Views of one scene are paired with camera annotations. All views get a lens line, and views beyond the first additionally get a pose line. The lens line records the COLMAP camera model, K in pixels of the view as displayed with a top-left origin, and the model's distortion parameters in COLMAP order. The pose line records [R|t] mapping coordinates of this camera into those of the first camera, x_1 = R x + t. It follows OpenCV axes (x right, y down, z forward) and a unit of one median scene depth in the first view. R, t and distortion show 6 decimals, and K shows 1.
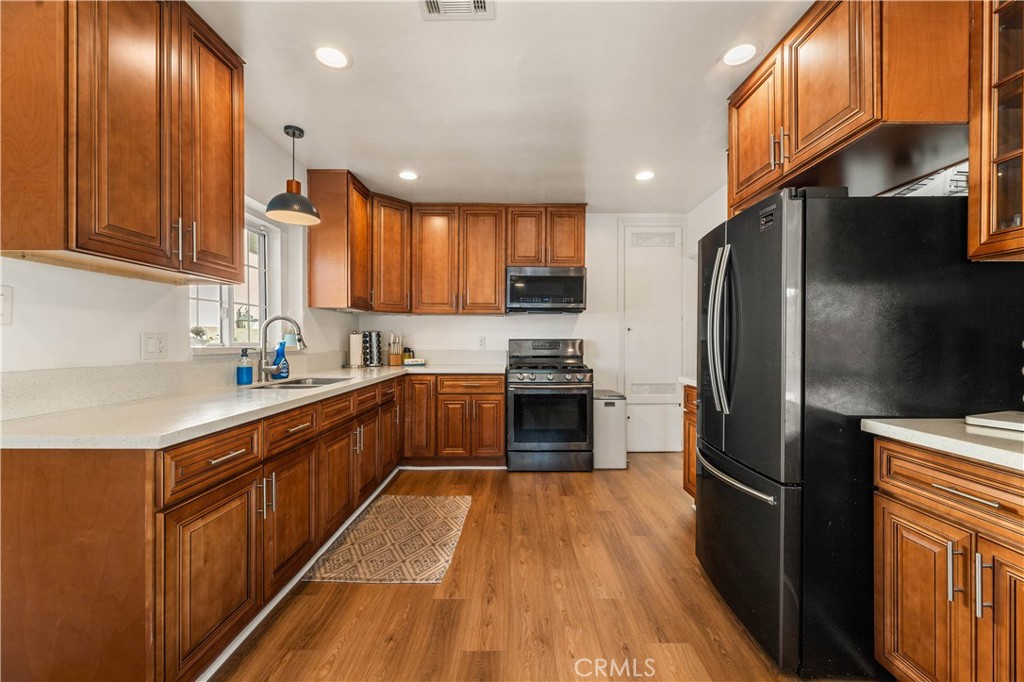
lens RADIAL K [[414.6, 0, 517.0], [0, 414.6, 341.8], [0, 0, 1]] dist [-0.000728, -0.000061]
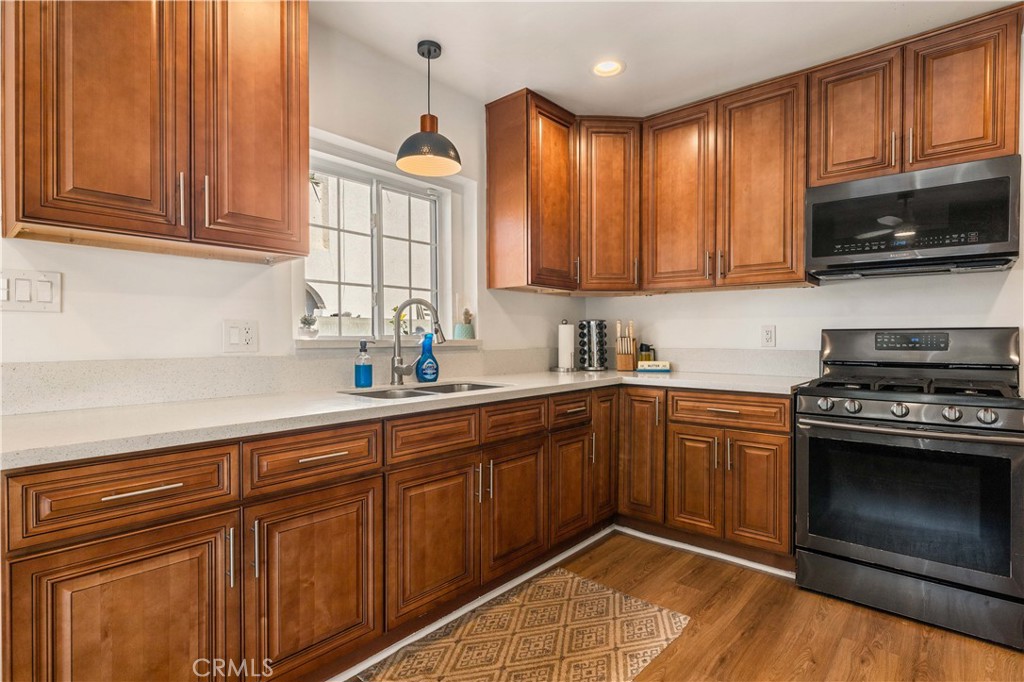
lens RADIAL K [[518.1, 0, 506.5], [0, 518.1, 341.8], [0, 0, 1]] dist [-0.004607, 0.002086]
pose [[0.754003, 0.003848, -0.656859, 0.131020], [-0.000551, 0.999986, 0.005226, 0.007626], [0.656870, -0.003579, 0.753995, 0.293318]]
